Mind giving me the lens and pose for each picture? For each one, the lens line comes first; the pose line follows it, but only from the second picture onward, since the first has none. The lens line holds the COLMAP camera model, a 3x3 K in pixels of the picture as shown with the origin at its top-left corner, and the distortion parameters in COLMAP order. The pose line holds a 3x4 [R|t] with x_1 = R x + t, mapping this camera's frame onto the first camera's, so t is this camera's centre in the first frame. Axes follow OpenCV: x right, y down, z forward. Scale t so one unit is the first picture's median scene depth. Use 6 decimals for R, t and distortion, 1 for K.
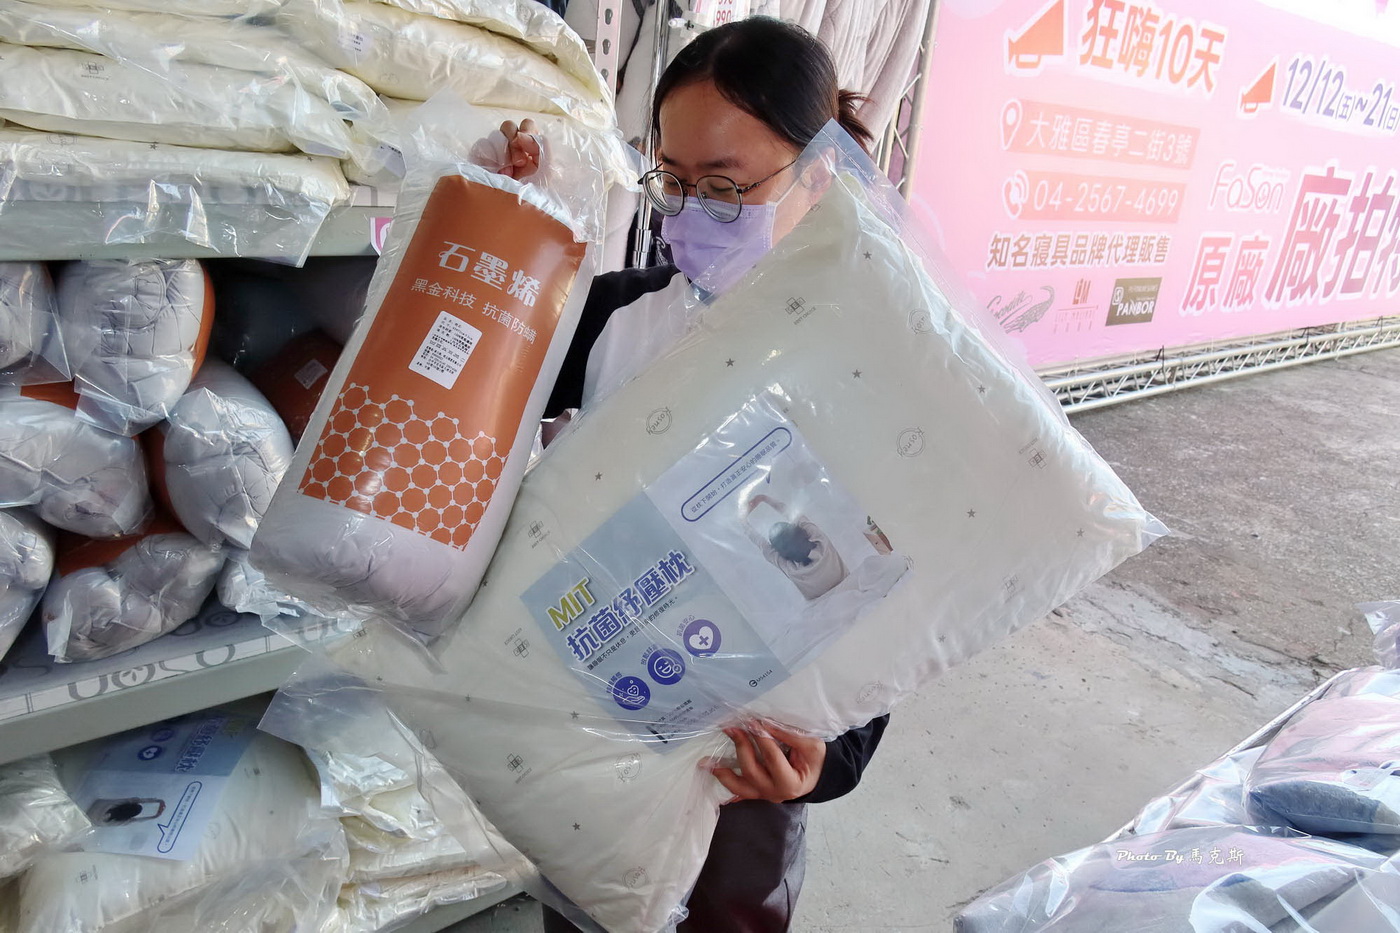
lens RADIAL K [[984.0, 0, 697.6], [0, 984.0, 464.6], [0, 0, 1]] dist [-0.015107, 0.005683]
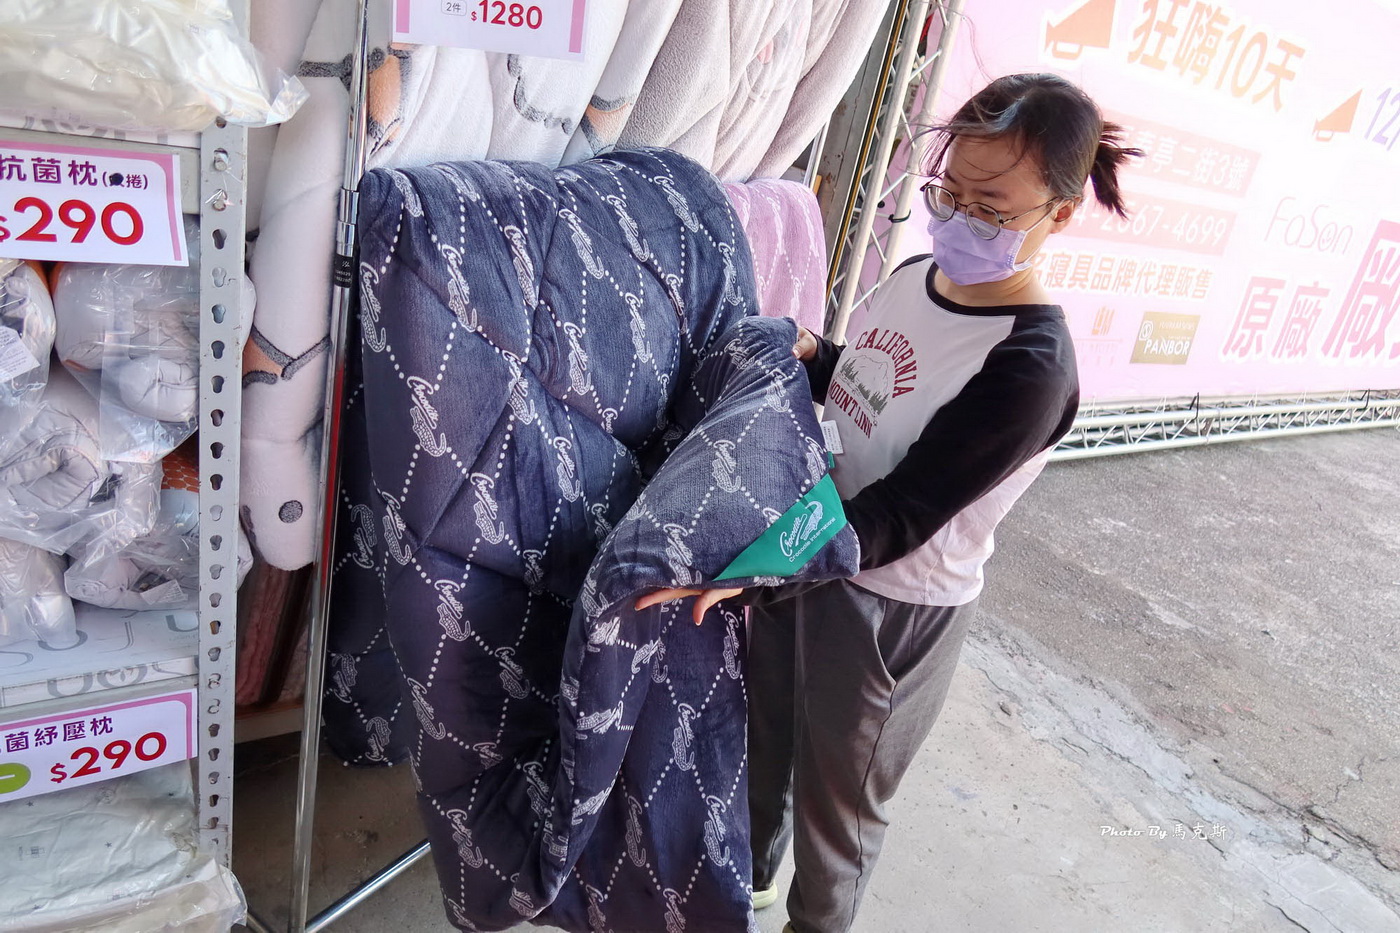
lens RADIAL K [[1059.1, 0, 724.2], [0, 1059.1, 433.1], [0, 0, 1]] dist [-0.000656, 0.011164]
pose [[0.993201, 0.116043, 0.009300, 0.069900], [-0.115824, 0.993039, -0.021421, -0.022944], [-0.011721, 0.020198, 0.999727, 0.080624]]
